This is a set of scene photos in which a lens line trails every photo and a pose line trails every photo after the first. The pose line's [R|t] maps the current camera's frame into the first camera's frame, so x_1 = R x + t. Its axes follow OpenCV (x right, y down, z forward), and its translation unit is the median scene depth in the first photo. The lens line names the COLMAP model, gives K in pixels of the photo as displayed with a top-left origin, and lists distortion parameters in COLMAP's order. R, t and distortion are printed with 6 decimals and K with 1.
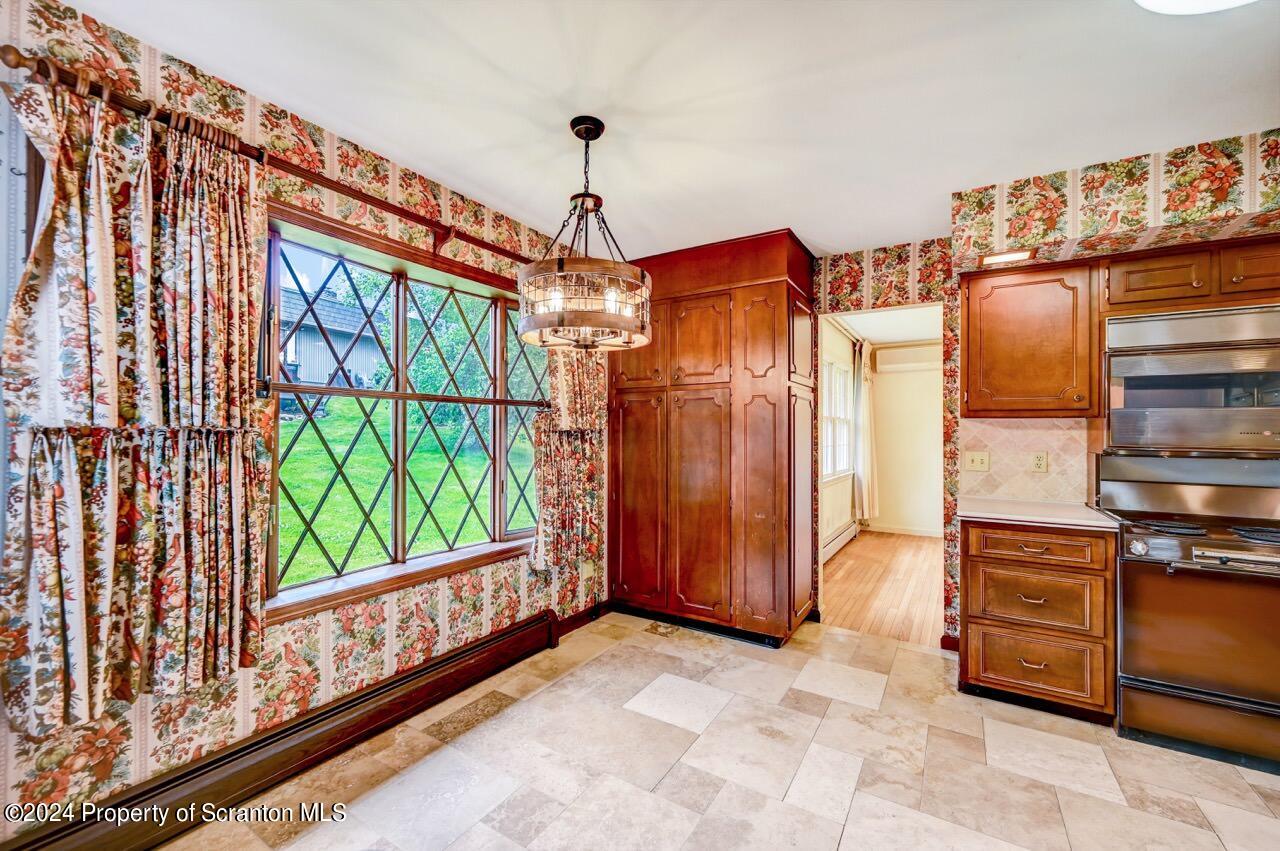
lens RADIAL K [[513.5, 0, 639.2], [0, 513.5, 426.9], [0, 0, 1]] dist [-0.000392, -0.000181]
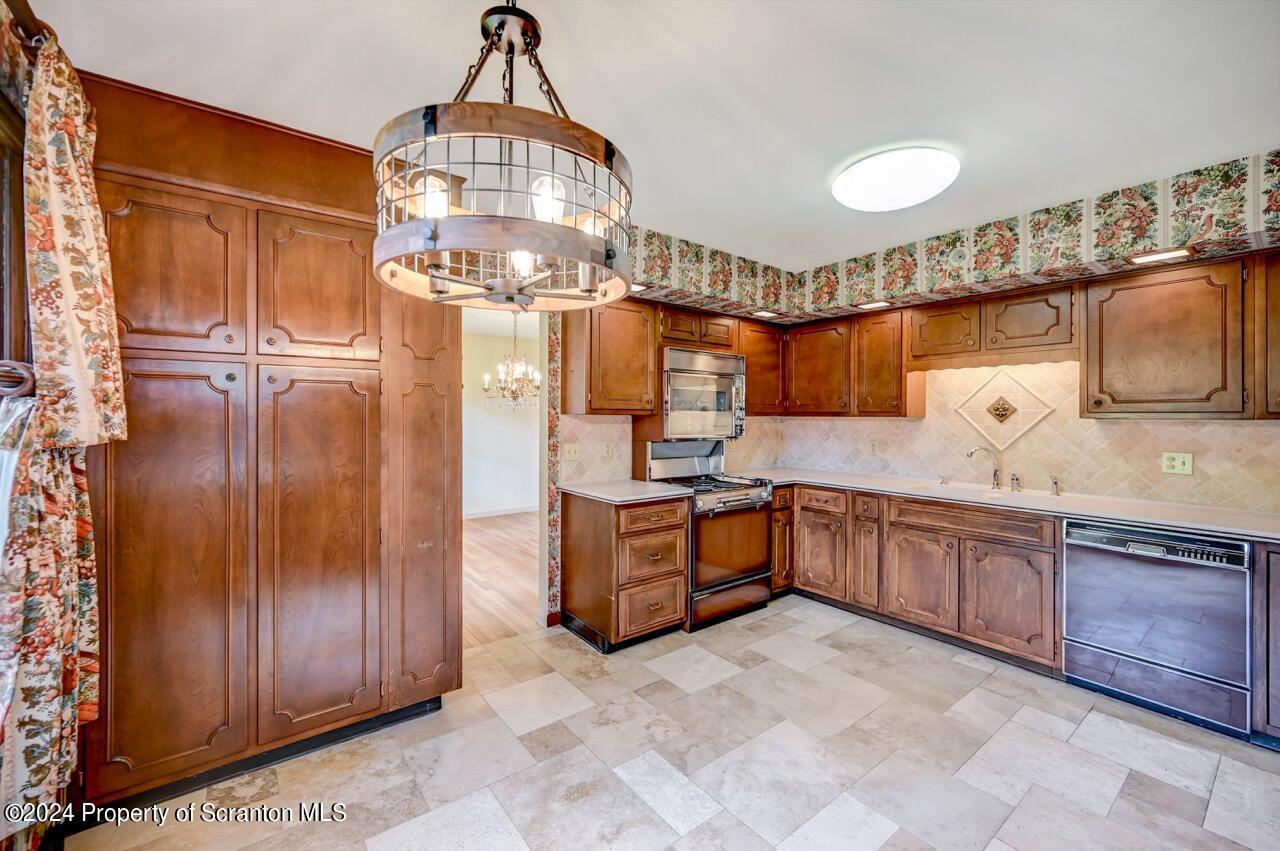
lens RADIAL K [[522.8, 0, 643.1], [0, 522.8, 412.2], [0, 0, 1]] dist [0.000606, 0.000210]
pose [[0.339927, 0.001738, 0.940450, -0.393087], [-0.012378, 0.999920, 0.002625, -0.026925], [-0.940370, -0.012533, 0.339922, 0.463002]]
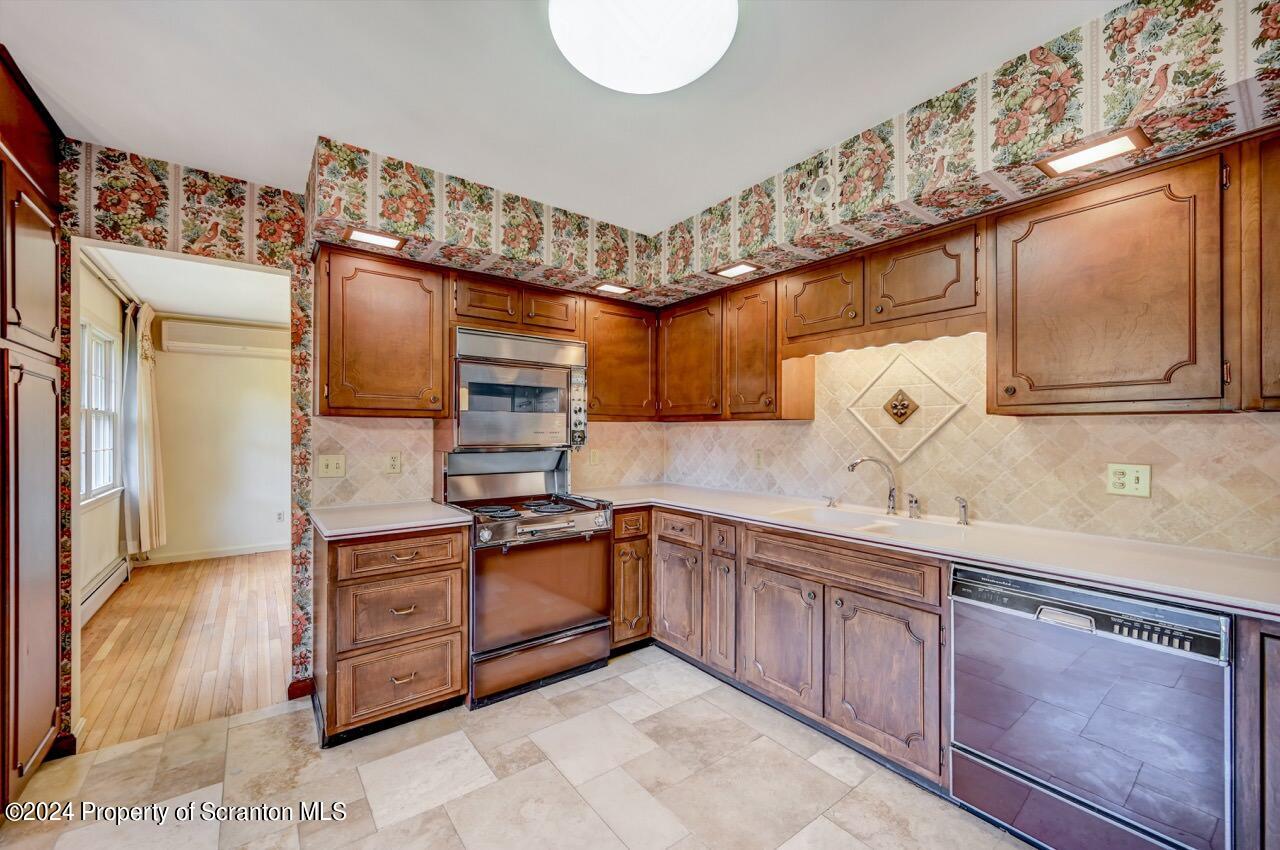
lens RADIAL K [[512.6, 0, 639.8], [0, 512.6, 429.0], [0, 0, 1]] dist [0.000647, 0.000280]
pose [[0.353413, -0.002529, 0.935464, 0.031334], [-0.008054, 0.999951, 0.005746, -0.004773], [-0.935433, -0.009565, 0.353376, 0.210555]]
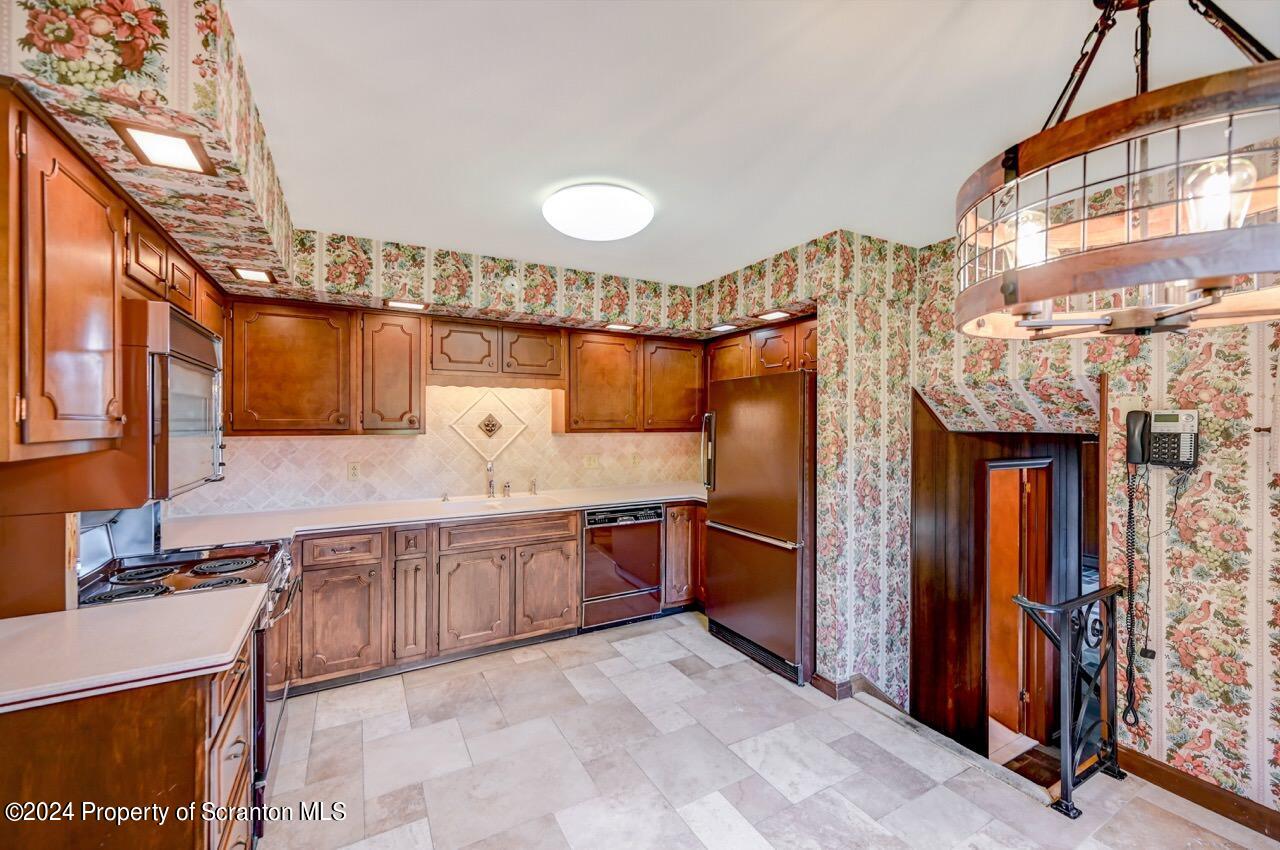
lens RADIAL K [[500.6, 0, 637.7], [0, 500.6, 417.6], [0, 0, 1]] dist [0.000229, -0.000038]
pose [[-0.875108, 0.006262, 0.483887, 0.047142], [-0.005546, 0.999721, -0.022968, -0.033537], [-0.483895, -0.022783, -0.874829, 1.027890]]
